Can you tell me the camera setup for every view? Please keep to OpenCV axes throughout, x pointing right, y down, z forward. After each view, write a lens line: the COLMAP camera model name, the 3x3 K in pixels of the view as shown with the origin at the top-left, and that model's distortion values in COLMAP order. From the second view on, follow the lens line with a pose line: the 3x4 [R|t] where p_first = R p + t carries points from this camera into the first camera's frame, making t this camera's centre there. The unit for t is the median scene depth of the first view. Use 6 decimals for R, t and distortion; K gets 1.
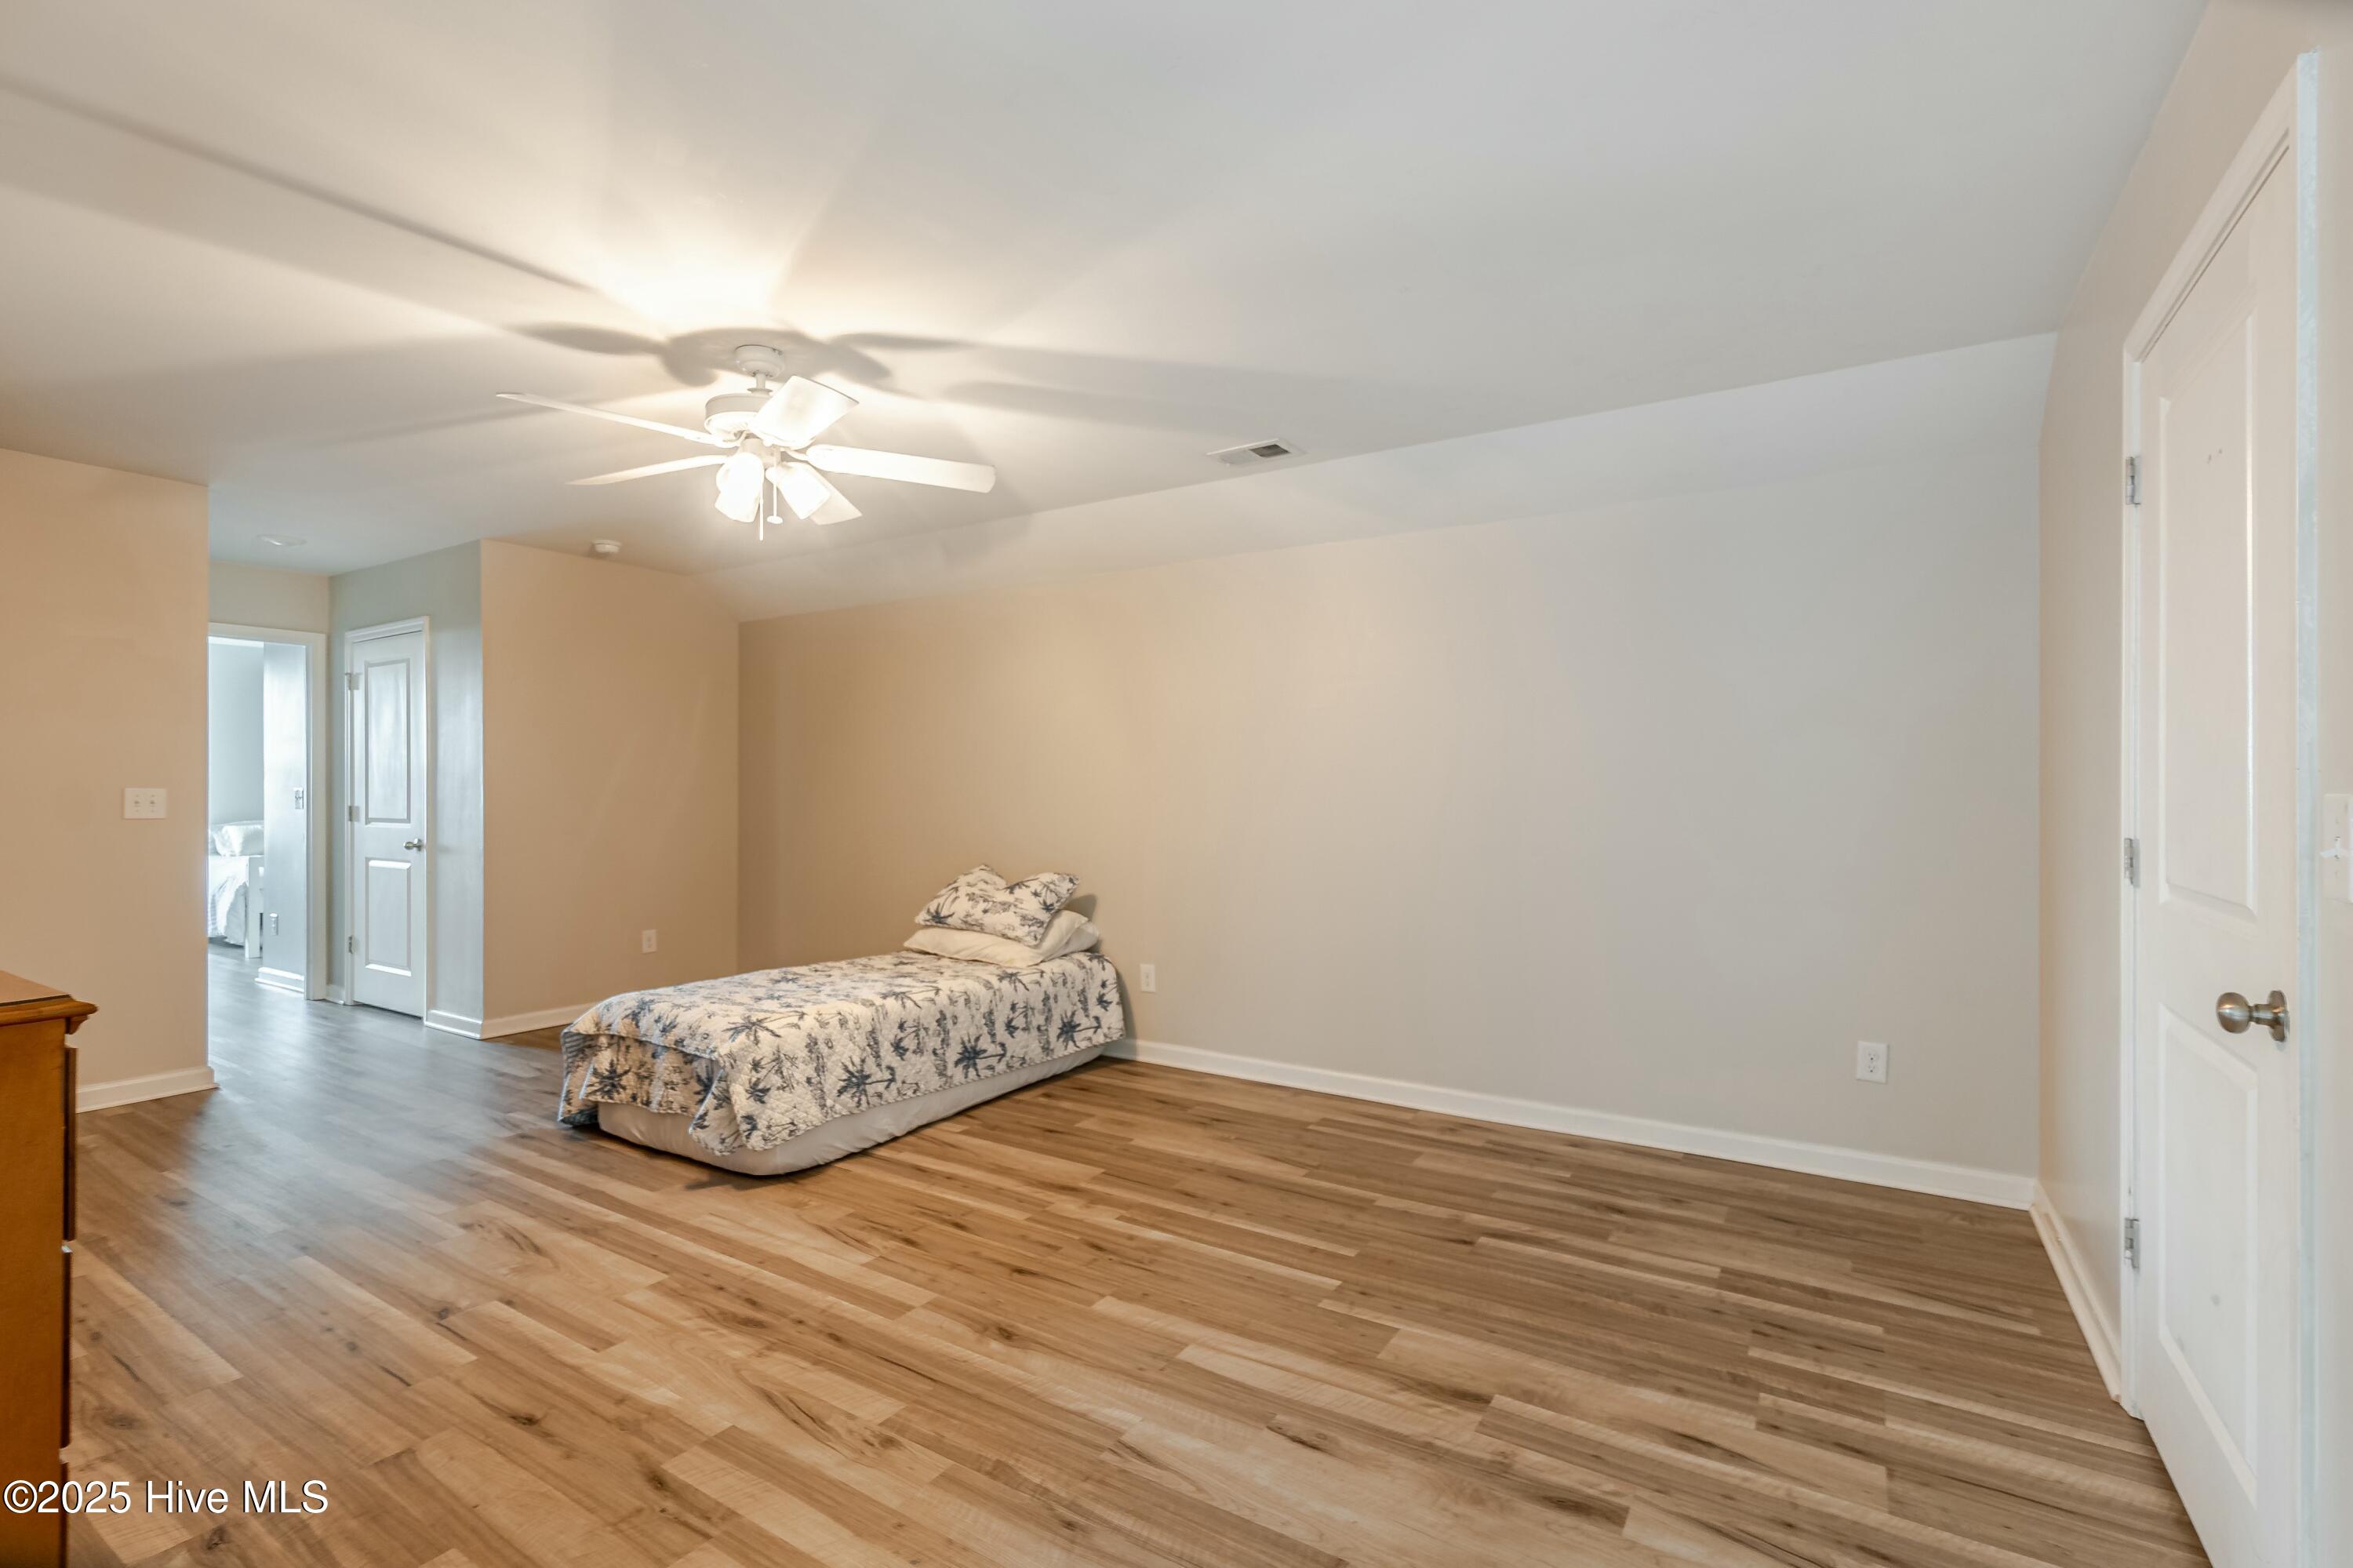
lens RADIAL K [[1039.7, 0, 1164.2], [0, 1039.7, 790.5], [0, 0, 1]] dist [-0.000276, 0.000276]
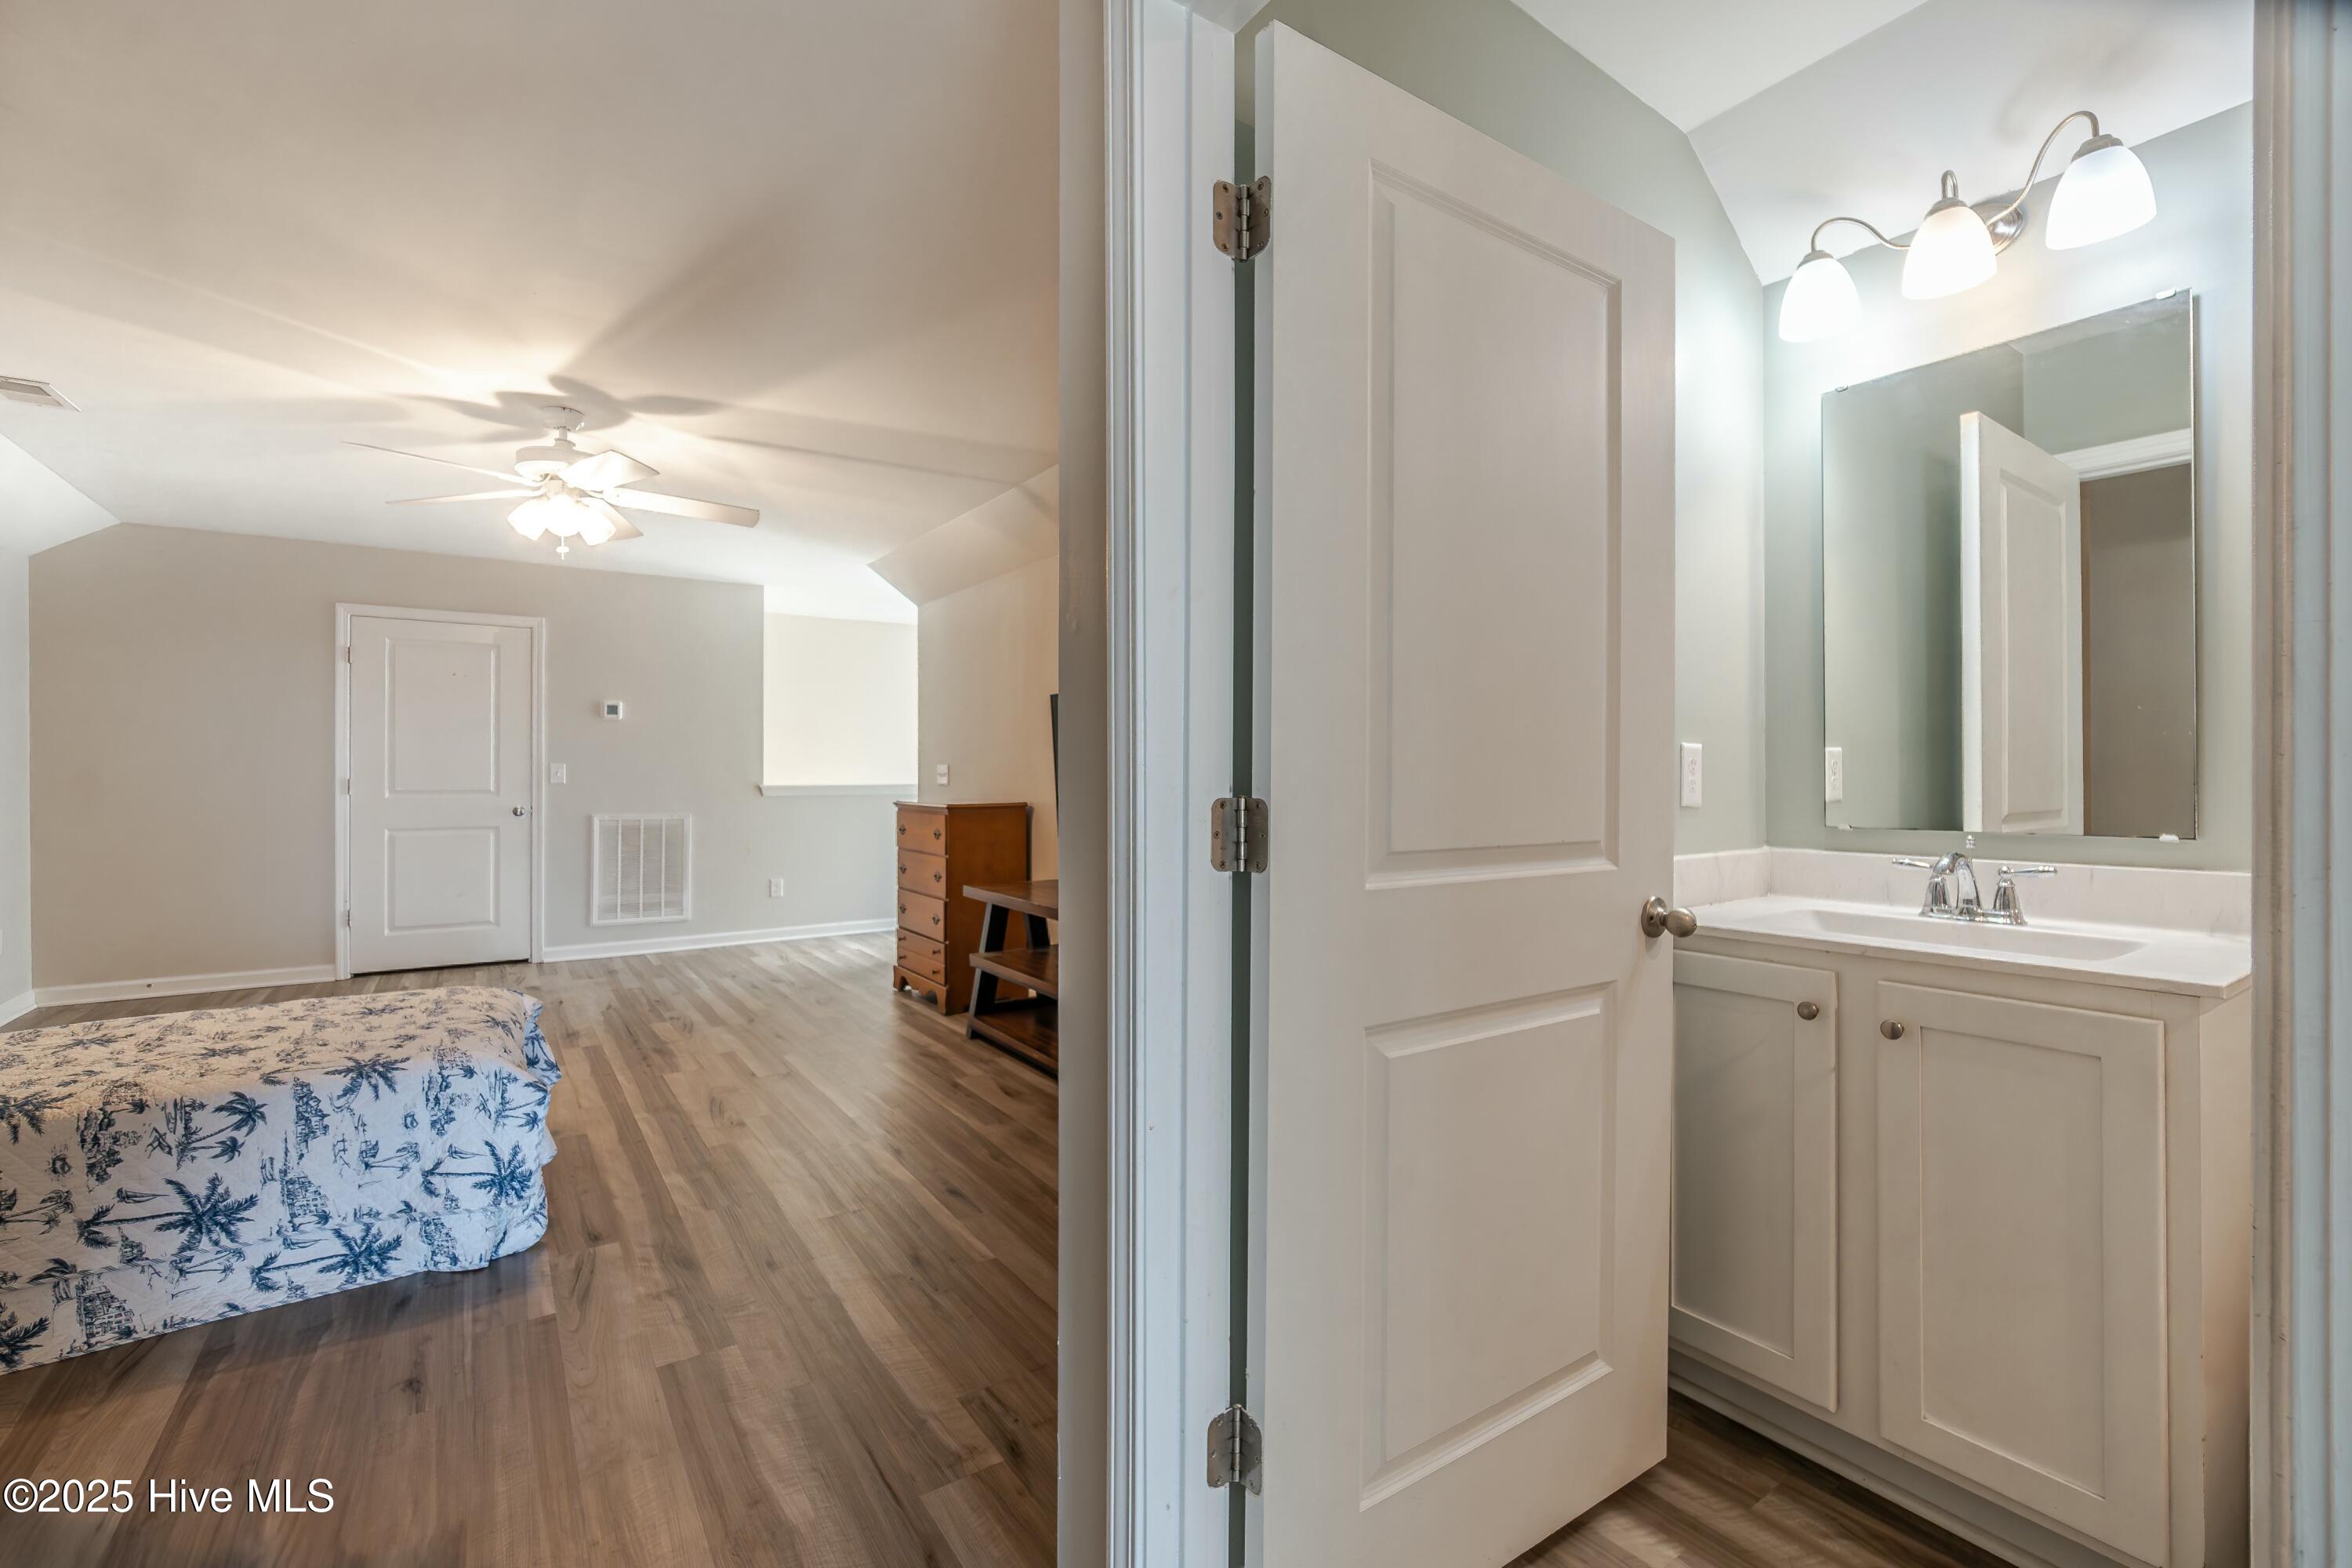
lens RADIAL K [[1039.2, 0, 1189.1], [0, 1039.2, 778.0], [0, 0, 1]] dist [-0.000276, 0.000276]
pose [[-0.921931, -0.001781, 0.387350, -1.589715], [-0.000841, 0.999996, 0.002595, 0.020657], [-0.387353, 0.002067, -0.921929, 1.881053]]
